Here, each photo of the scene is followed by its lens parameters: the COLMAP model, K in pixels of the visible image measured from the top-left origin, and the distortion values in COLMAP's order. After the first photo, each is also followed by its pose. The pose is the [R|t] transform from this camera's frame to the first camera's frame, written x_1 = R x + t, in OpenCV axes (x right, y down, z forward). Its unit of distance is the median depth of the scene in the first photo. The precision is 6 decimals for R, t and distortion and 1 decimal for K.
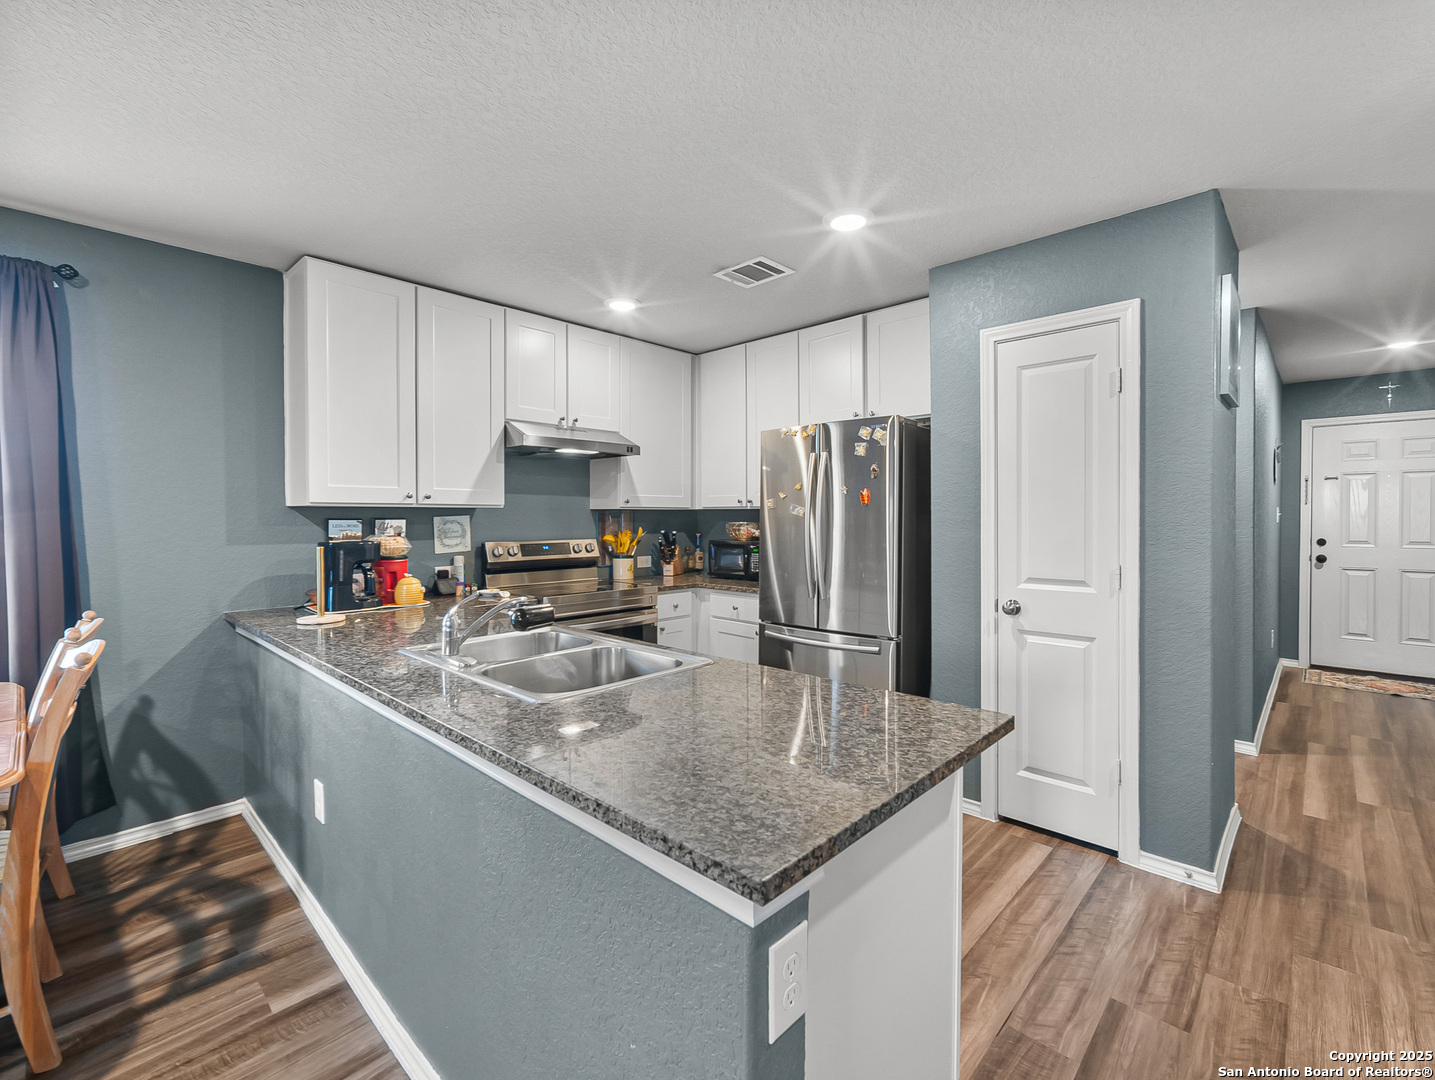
lens RADIAL K [[651.1, 0, 712.4], [0, 651.1, 525.9], [0, 0, 1]] dist [-0.016369, 0.001863]
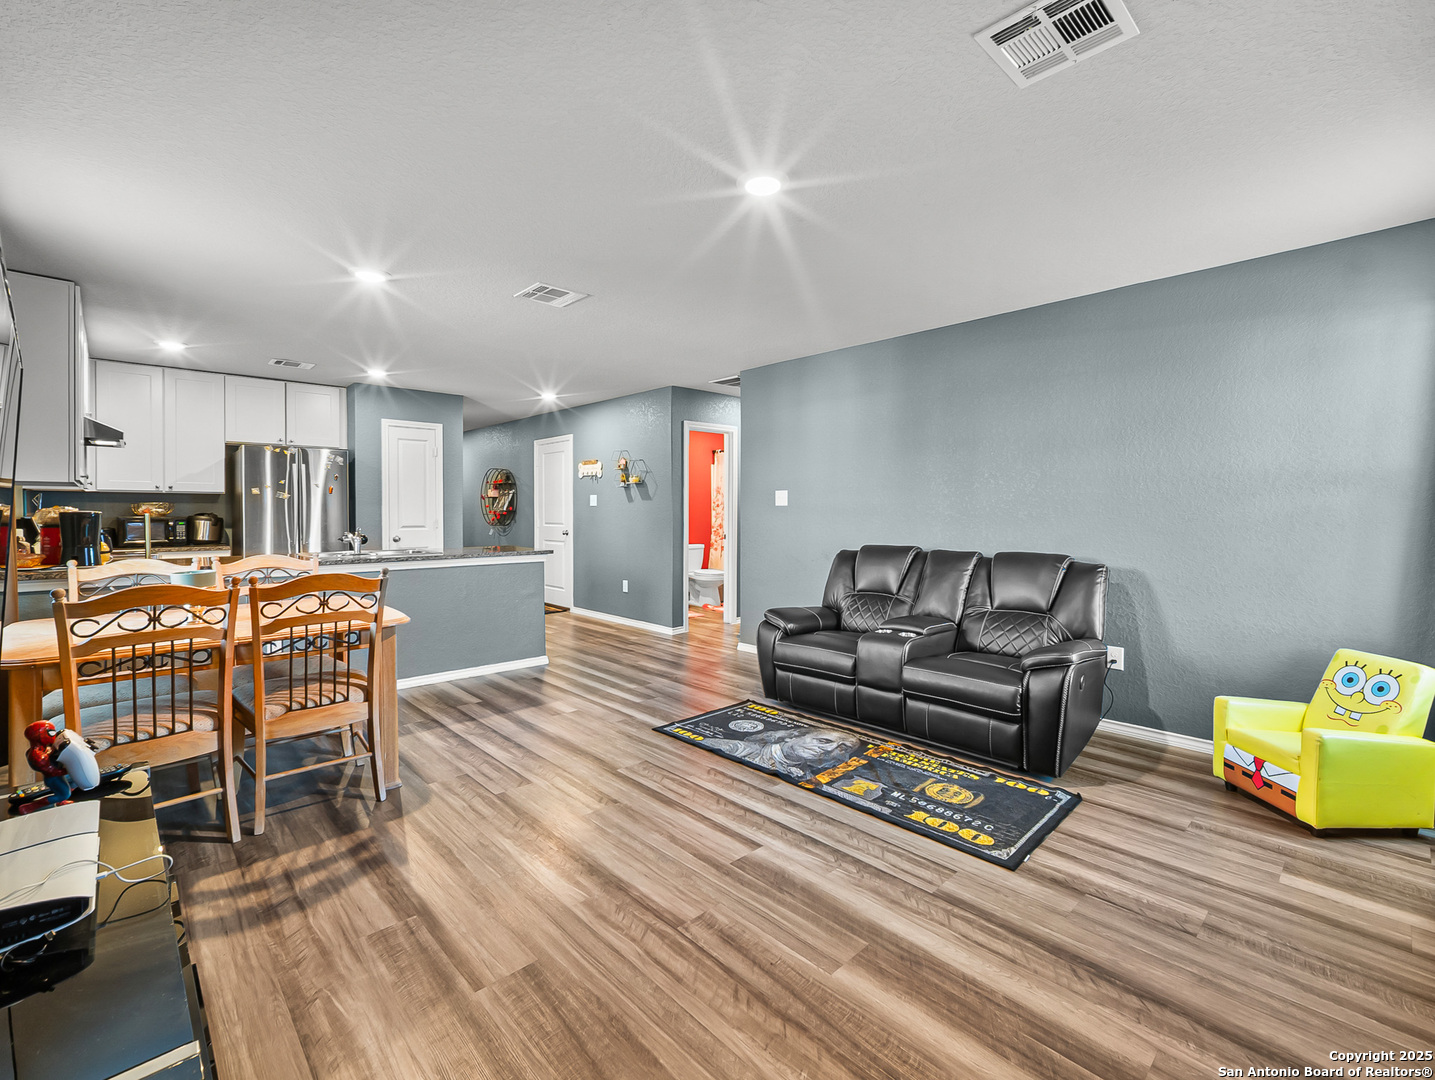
lens RADIAL K [[651.1, 0, 723.4], [0, 651.1, 519.0], [0, 0, 1]] dist [-0.016369, 0.001863]
pose [[0.049978, -0.011770, 0.998681, -1.423738], [0.012520, 0.999859, 0.011157, 0.031739], [-0.998672, 0.011946, 0.050118, -0.244057]]
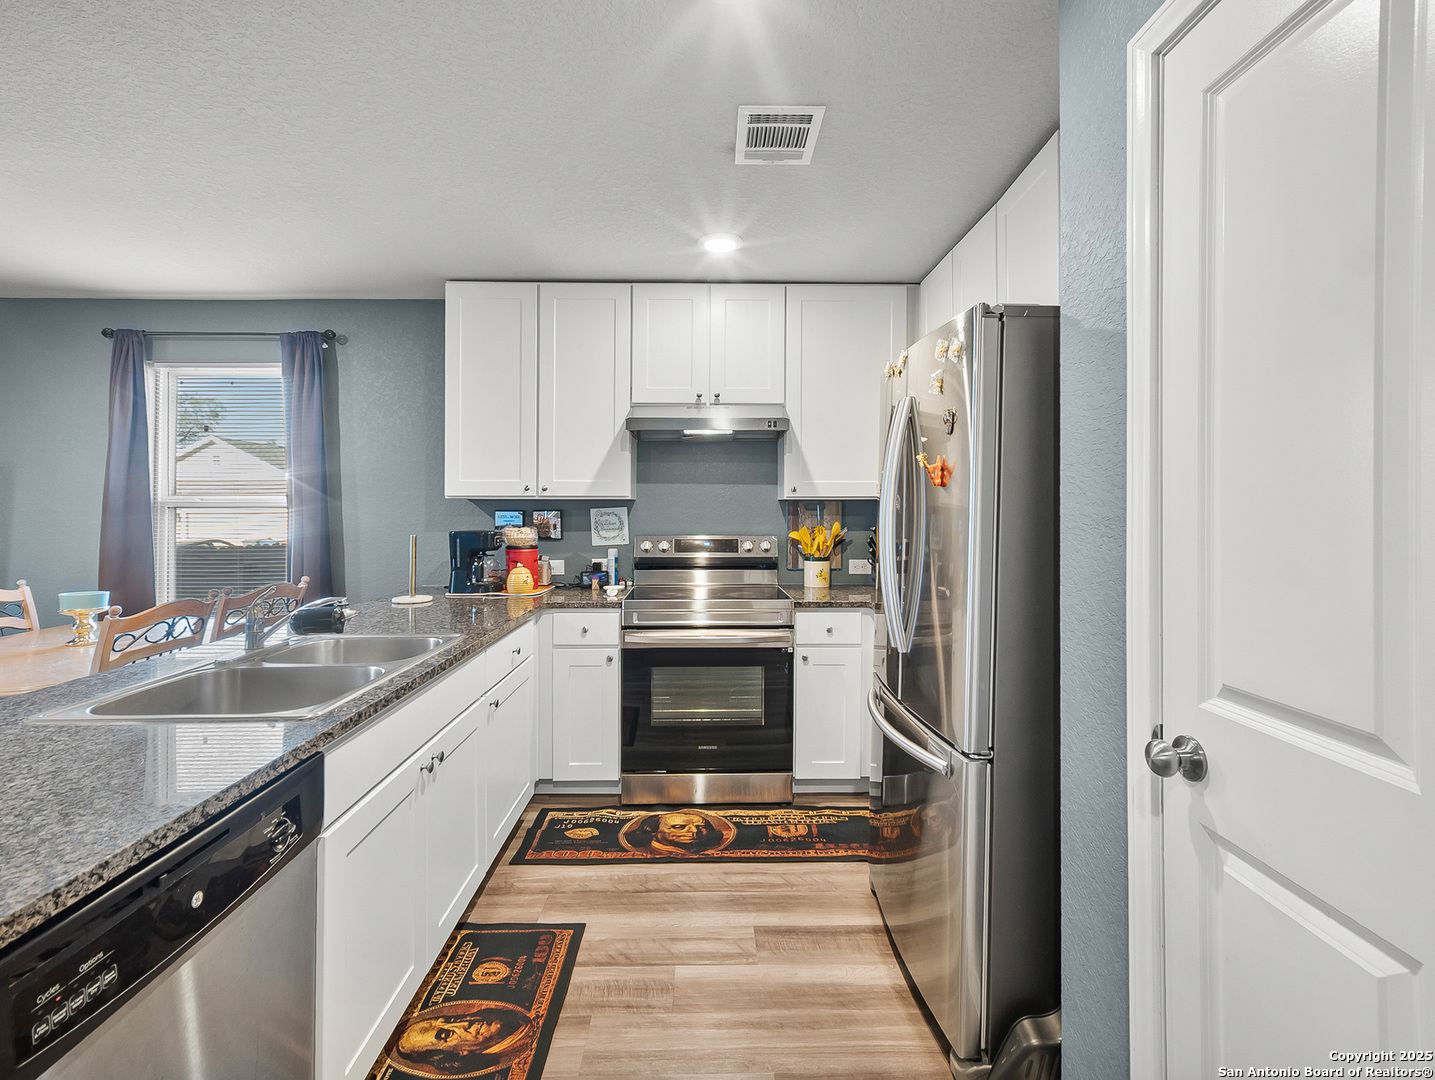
lens RADIAL K [[651.1, 0, 707.9], [0, 651.1, 509.6], [0, 0, 1]] dist [-0.016369, 0.001863]
pose [[0.701138, 0.003034, -0.713019, 0.409441], [-0.010308, 0.999930, -0.005881, -0.008336], [0.712951, 0.011473, 0.701120, 0.419378]]
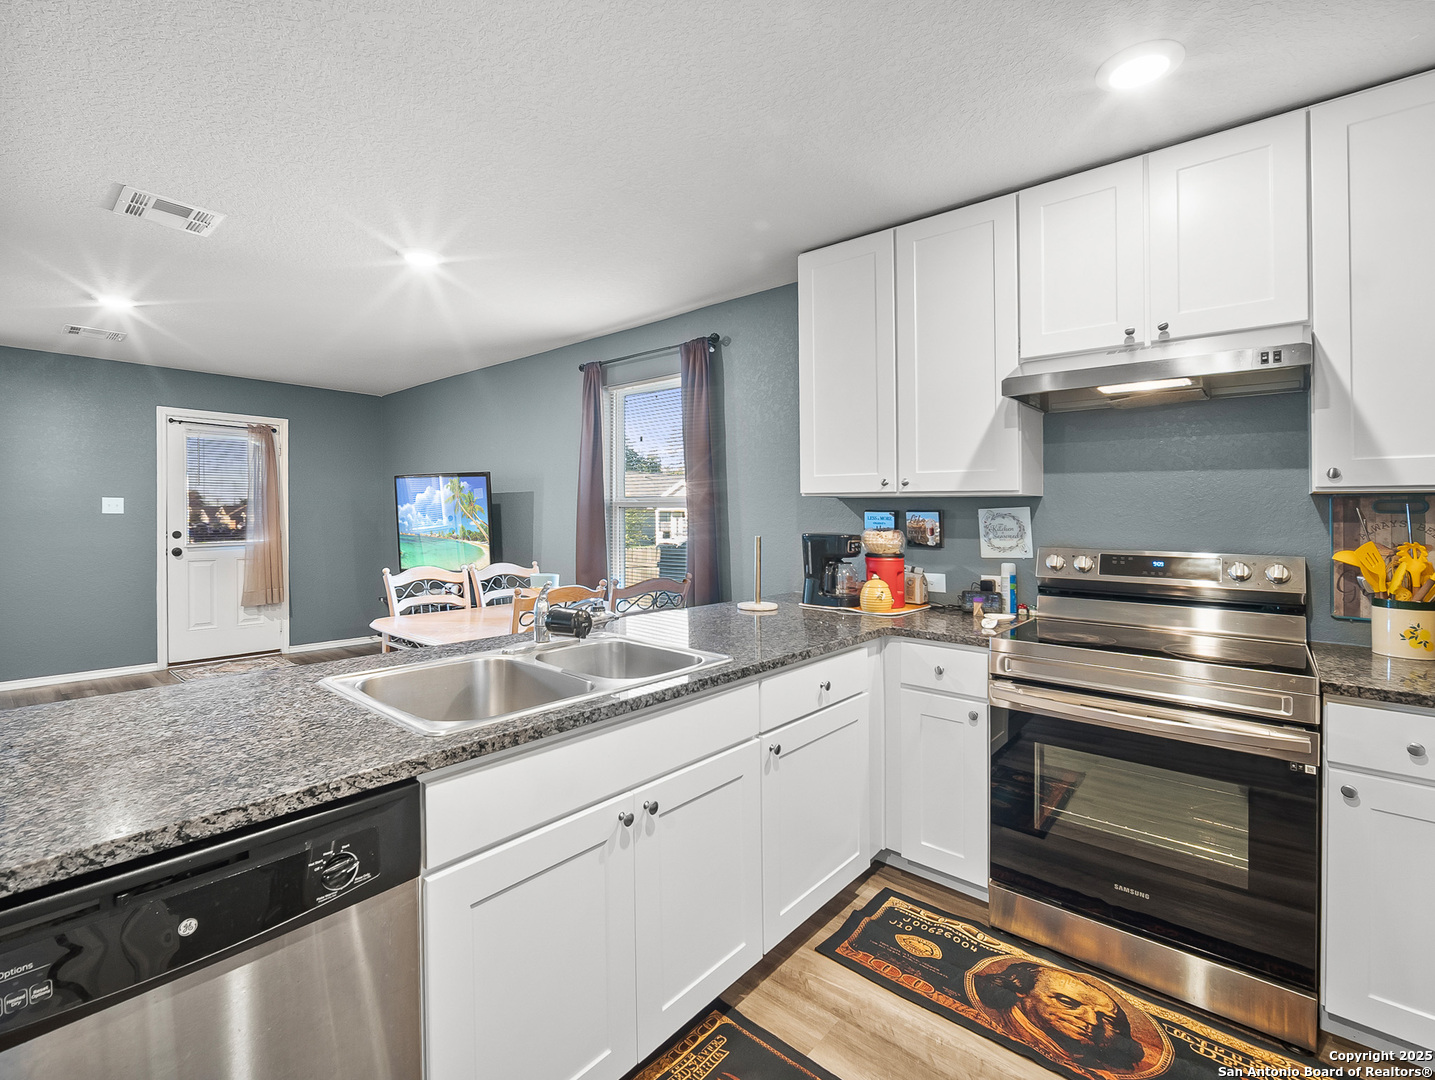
lens RADIAL K [[651.1, 0, 710.0], [0, 651.1, 507.0], [0, 0, 1]] dist [-0.016369, 0.001863]
pose [[0.039156, -0.005484, -0.999218, 0.316848], [-0.019444, 0.999791, -0.006249, -0.005180], [0.999044, 0.019673, 0.039042, 0.646012]]
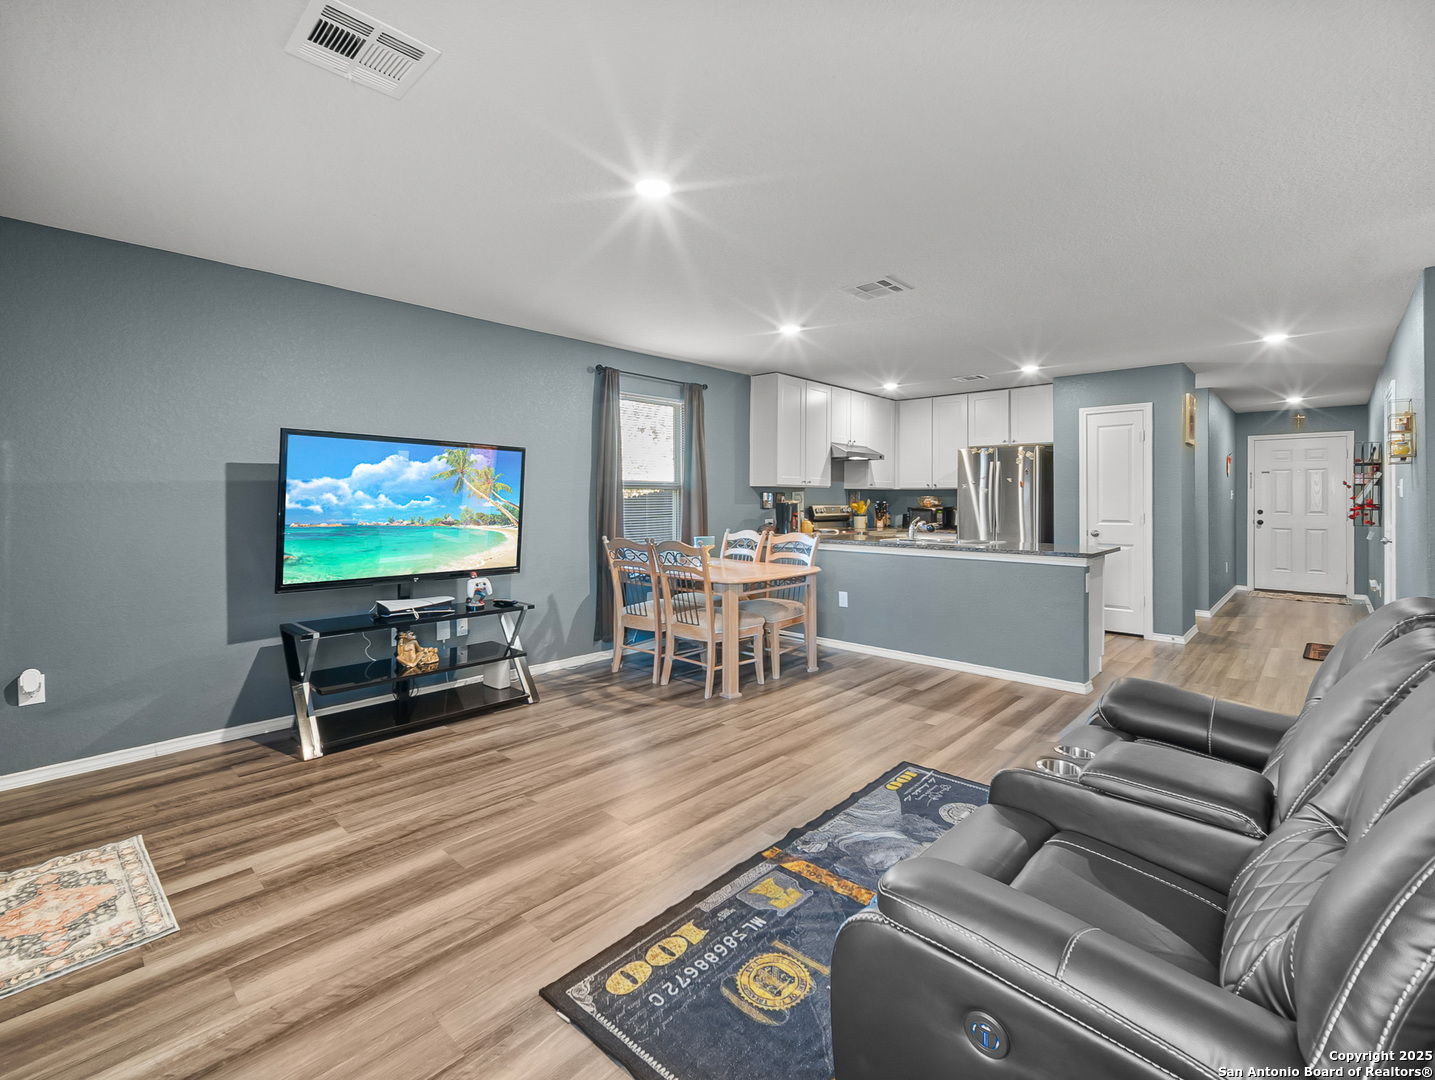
lens RADIAL K [[651.1, 0, 709.3], [0, 651.1, 498.3], [0, 0, 1]] dist [-0.016369, 0.001863]
pose [[0.999985, 0.005396, -0.001246, -0.669082], [-0.005413, 0.999884, -0.014204, 0.033102], [0.001169, 0.014210, 0.999898, -0.956105]]
